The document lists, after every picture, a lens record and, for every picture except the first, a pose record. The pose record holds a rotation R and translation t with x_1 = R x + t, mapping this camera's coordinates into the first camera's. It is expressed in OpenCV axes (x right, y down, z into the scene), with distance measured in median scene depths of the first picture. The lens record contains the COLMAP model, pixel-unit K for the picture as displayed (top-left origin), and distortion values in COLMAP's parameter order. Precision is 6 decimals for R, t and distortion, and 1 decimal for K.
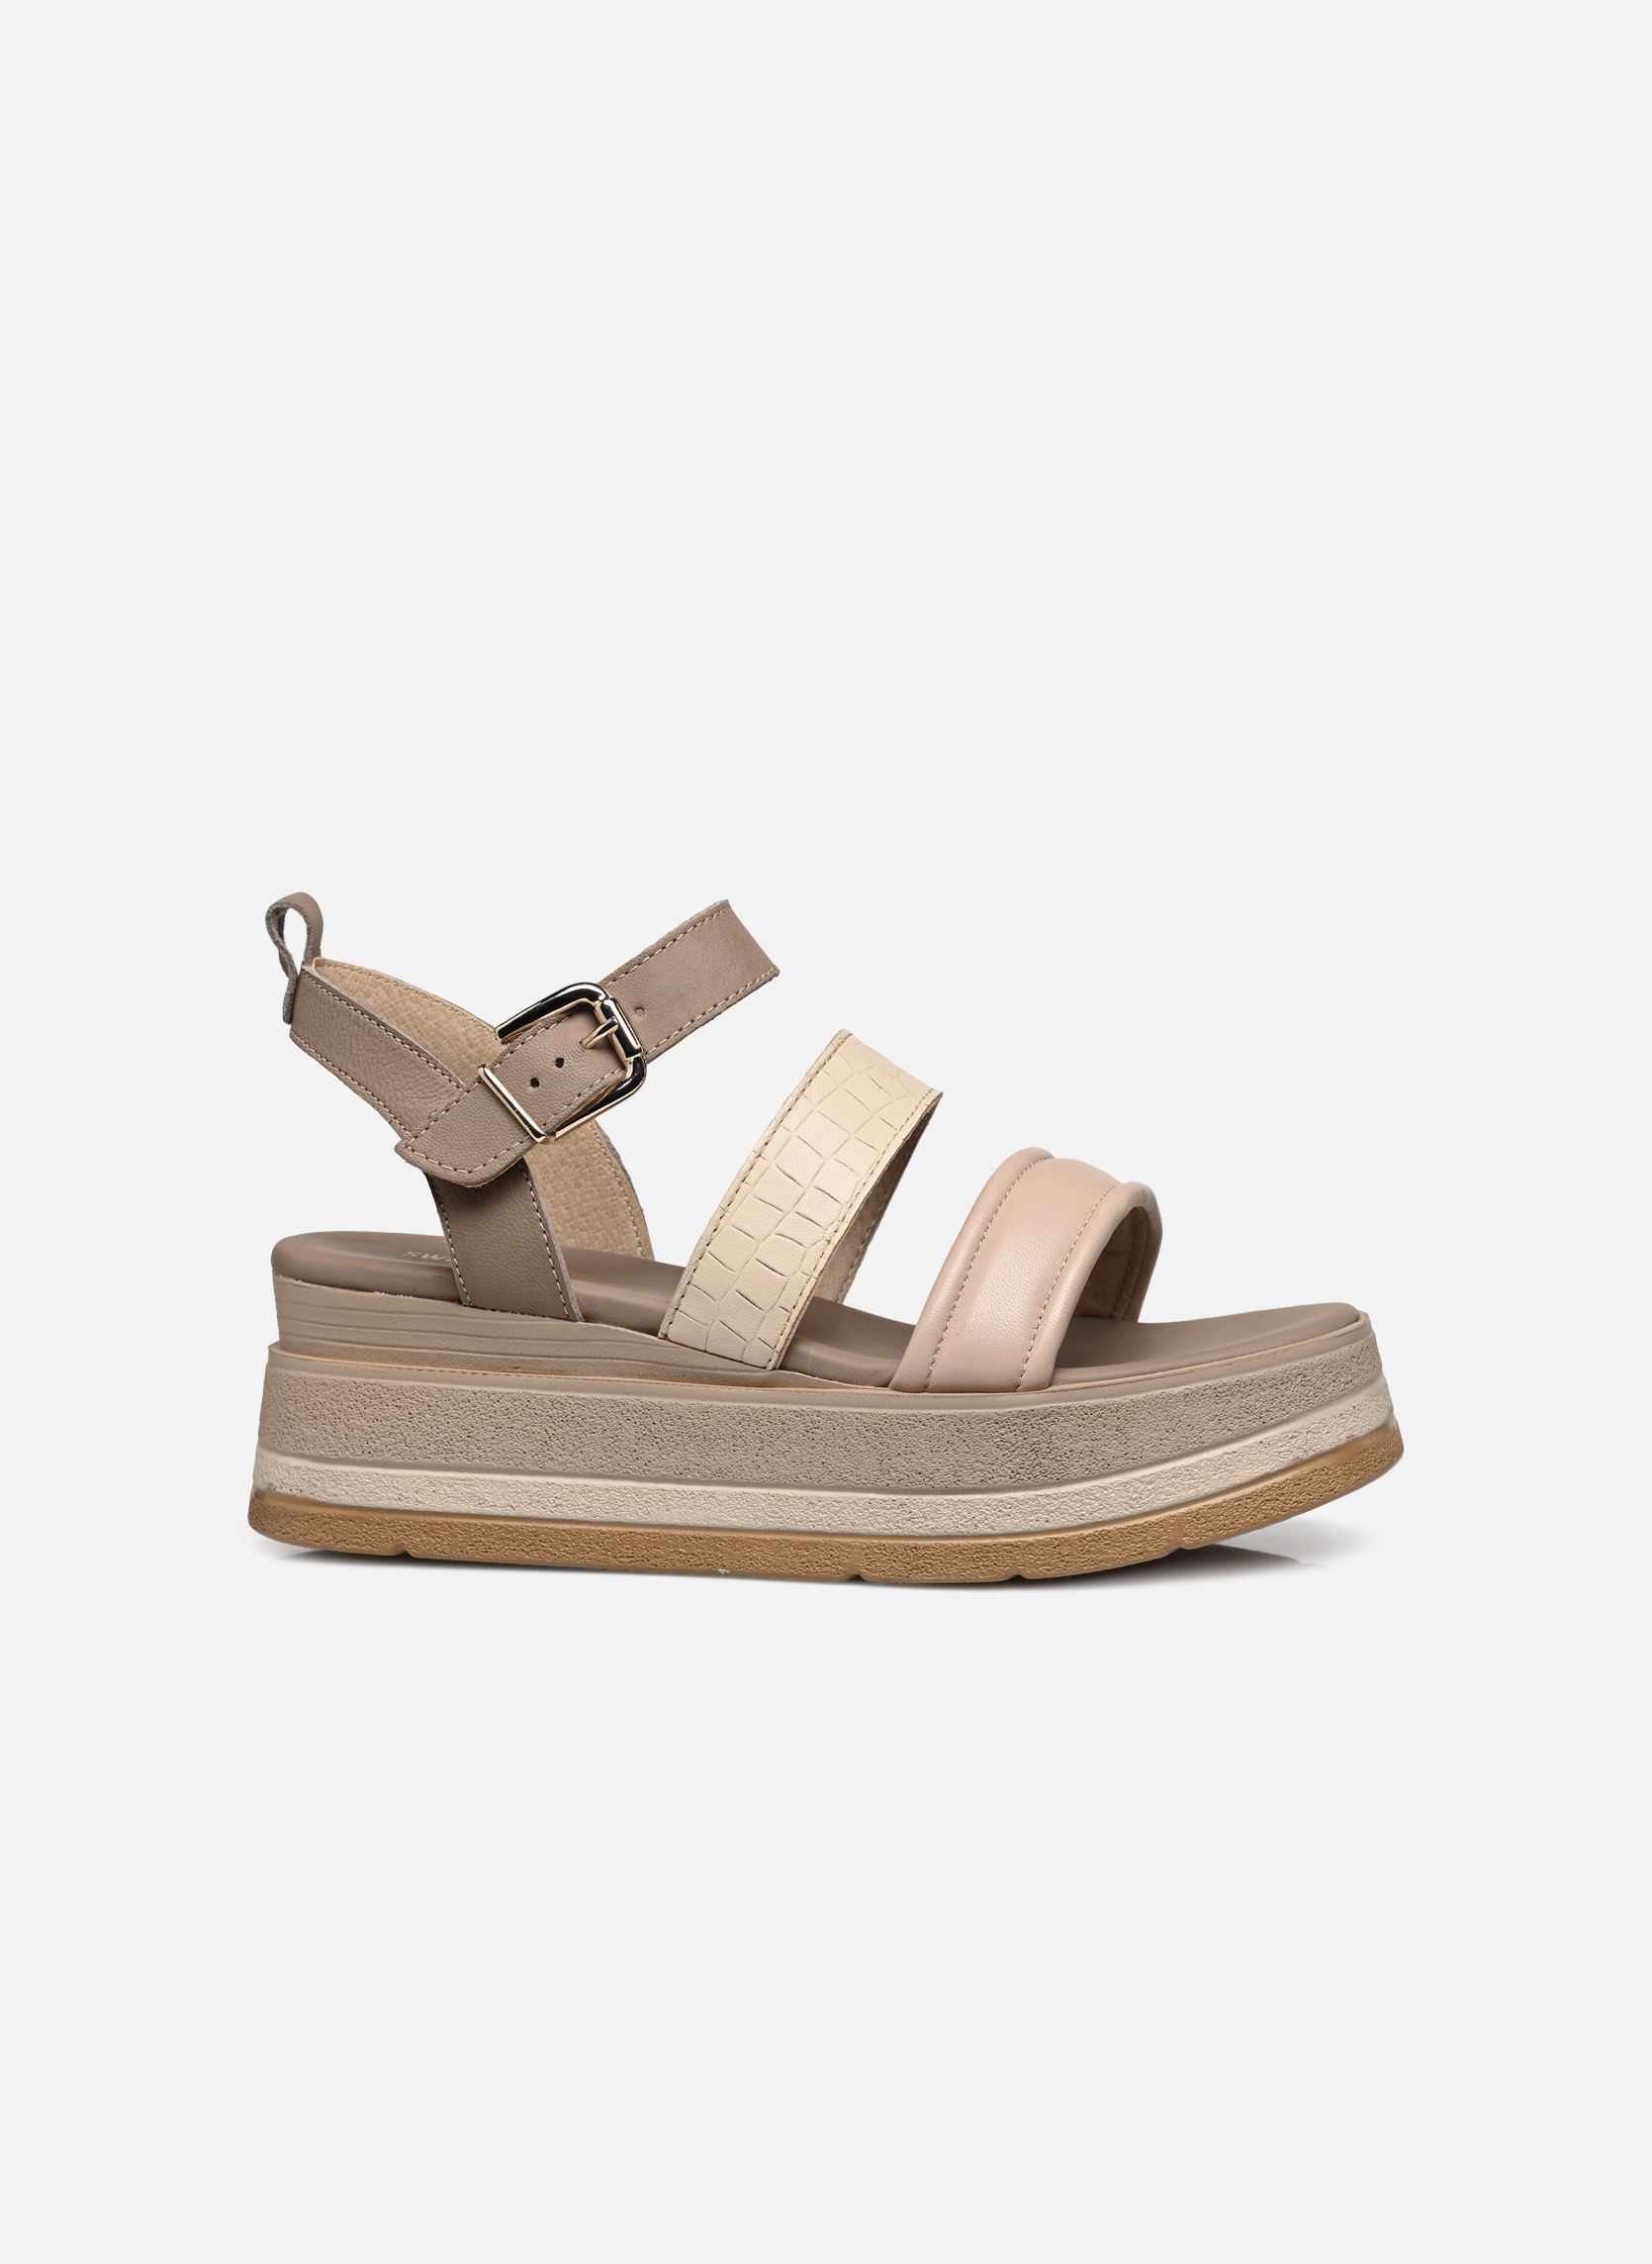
lens RADIAL K [[7268.2, 0, 826.2], [0, 7268.2, 1133.2], [0, 0, 1]] dist [-0.155750, 0.000000]
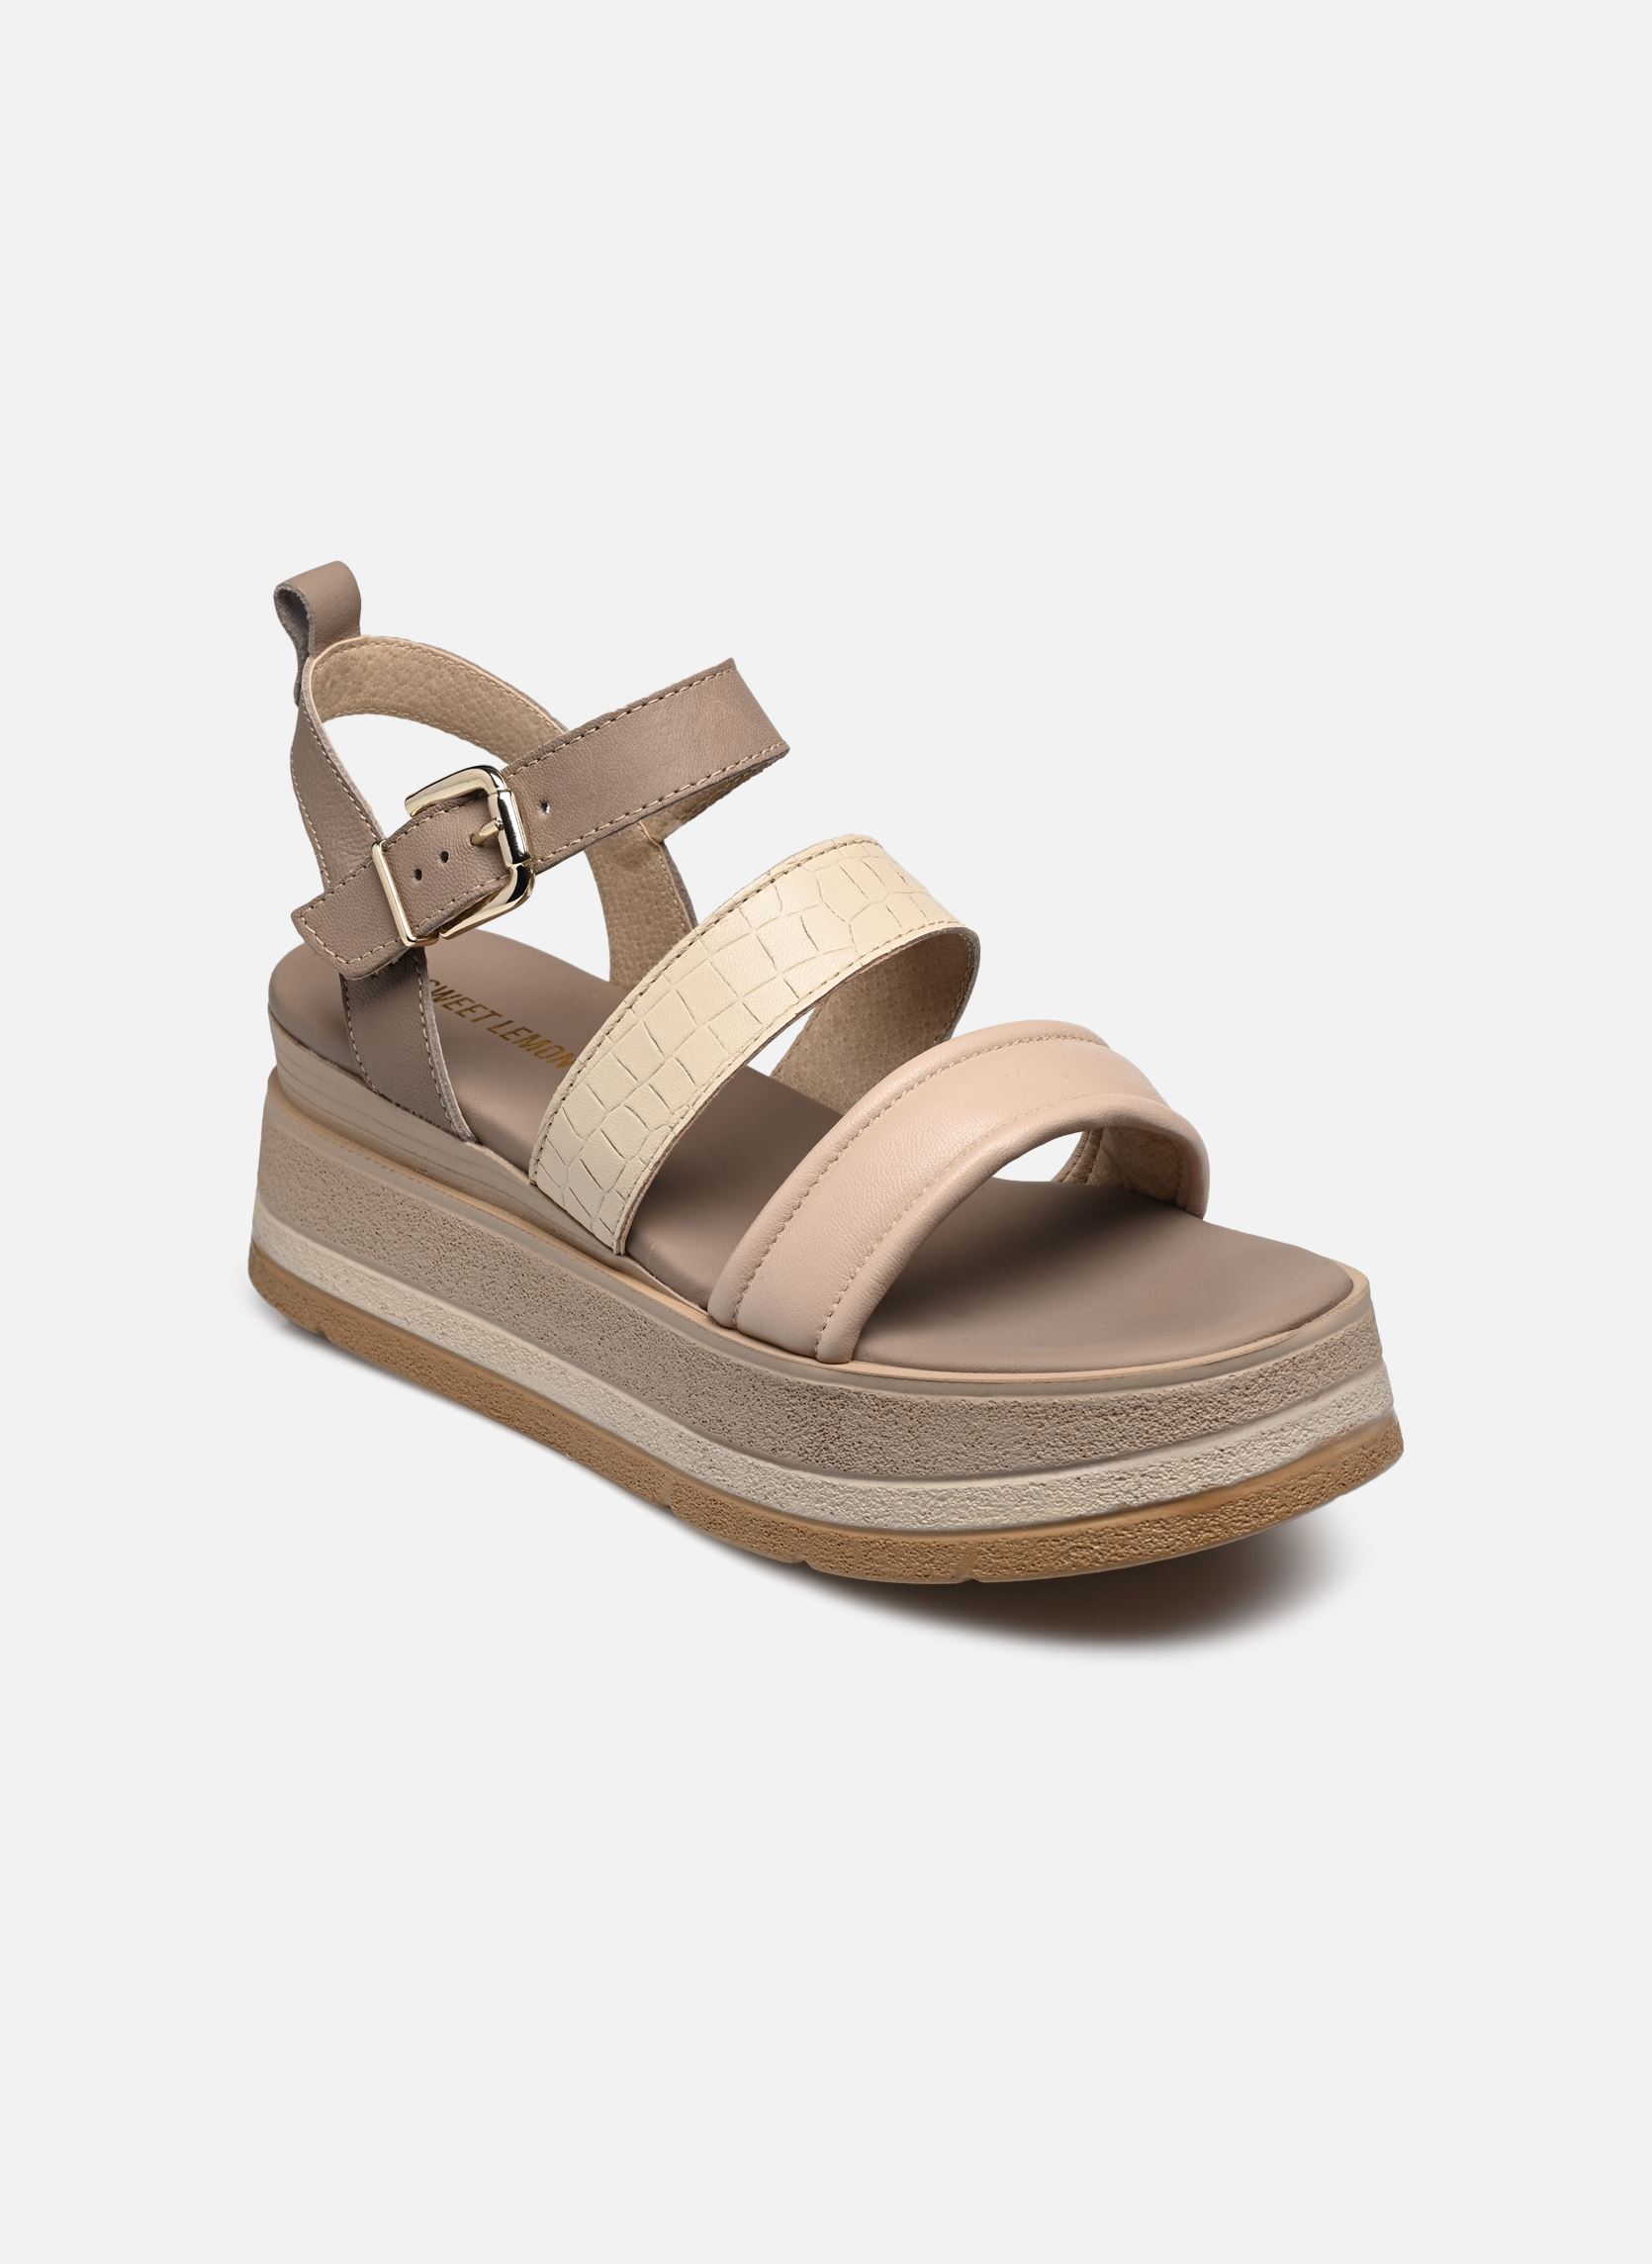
lens RADIAL K [[7268.2, 0, 825.3], [0, 7268.2, 1131.0], [0, 0, 1]] dist [-0.155750, 0.000000]
pose [[0.777115, 0.233277, -0.584529, 0.507671], [-0.015894, 0.935747, 0.352312, -0.282519], [0.629158, -0.264496, 0.730891, 0.392485]]
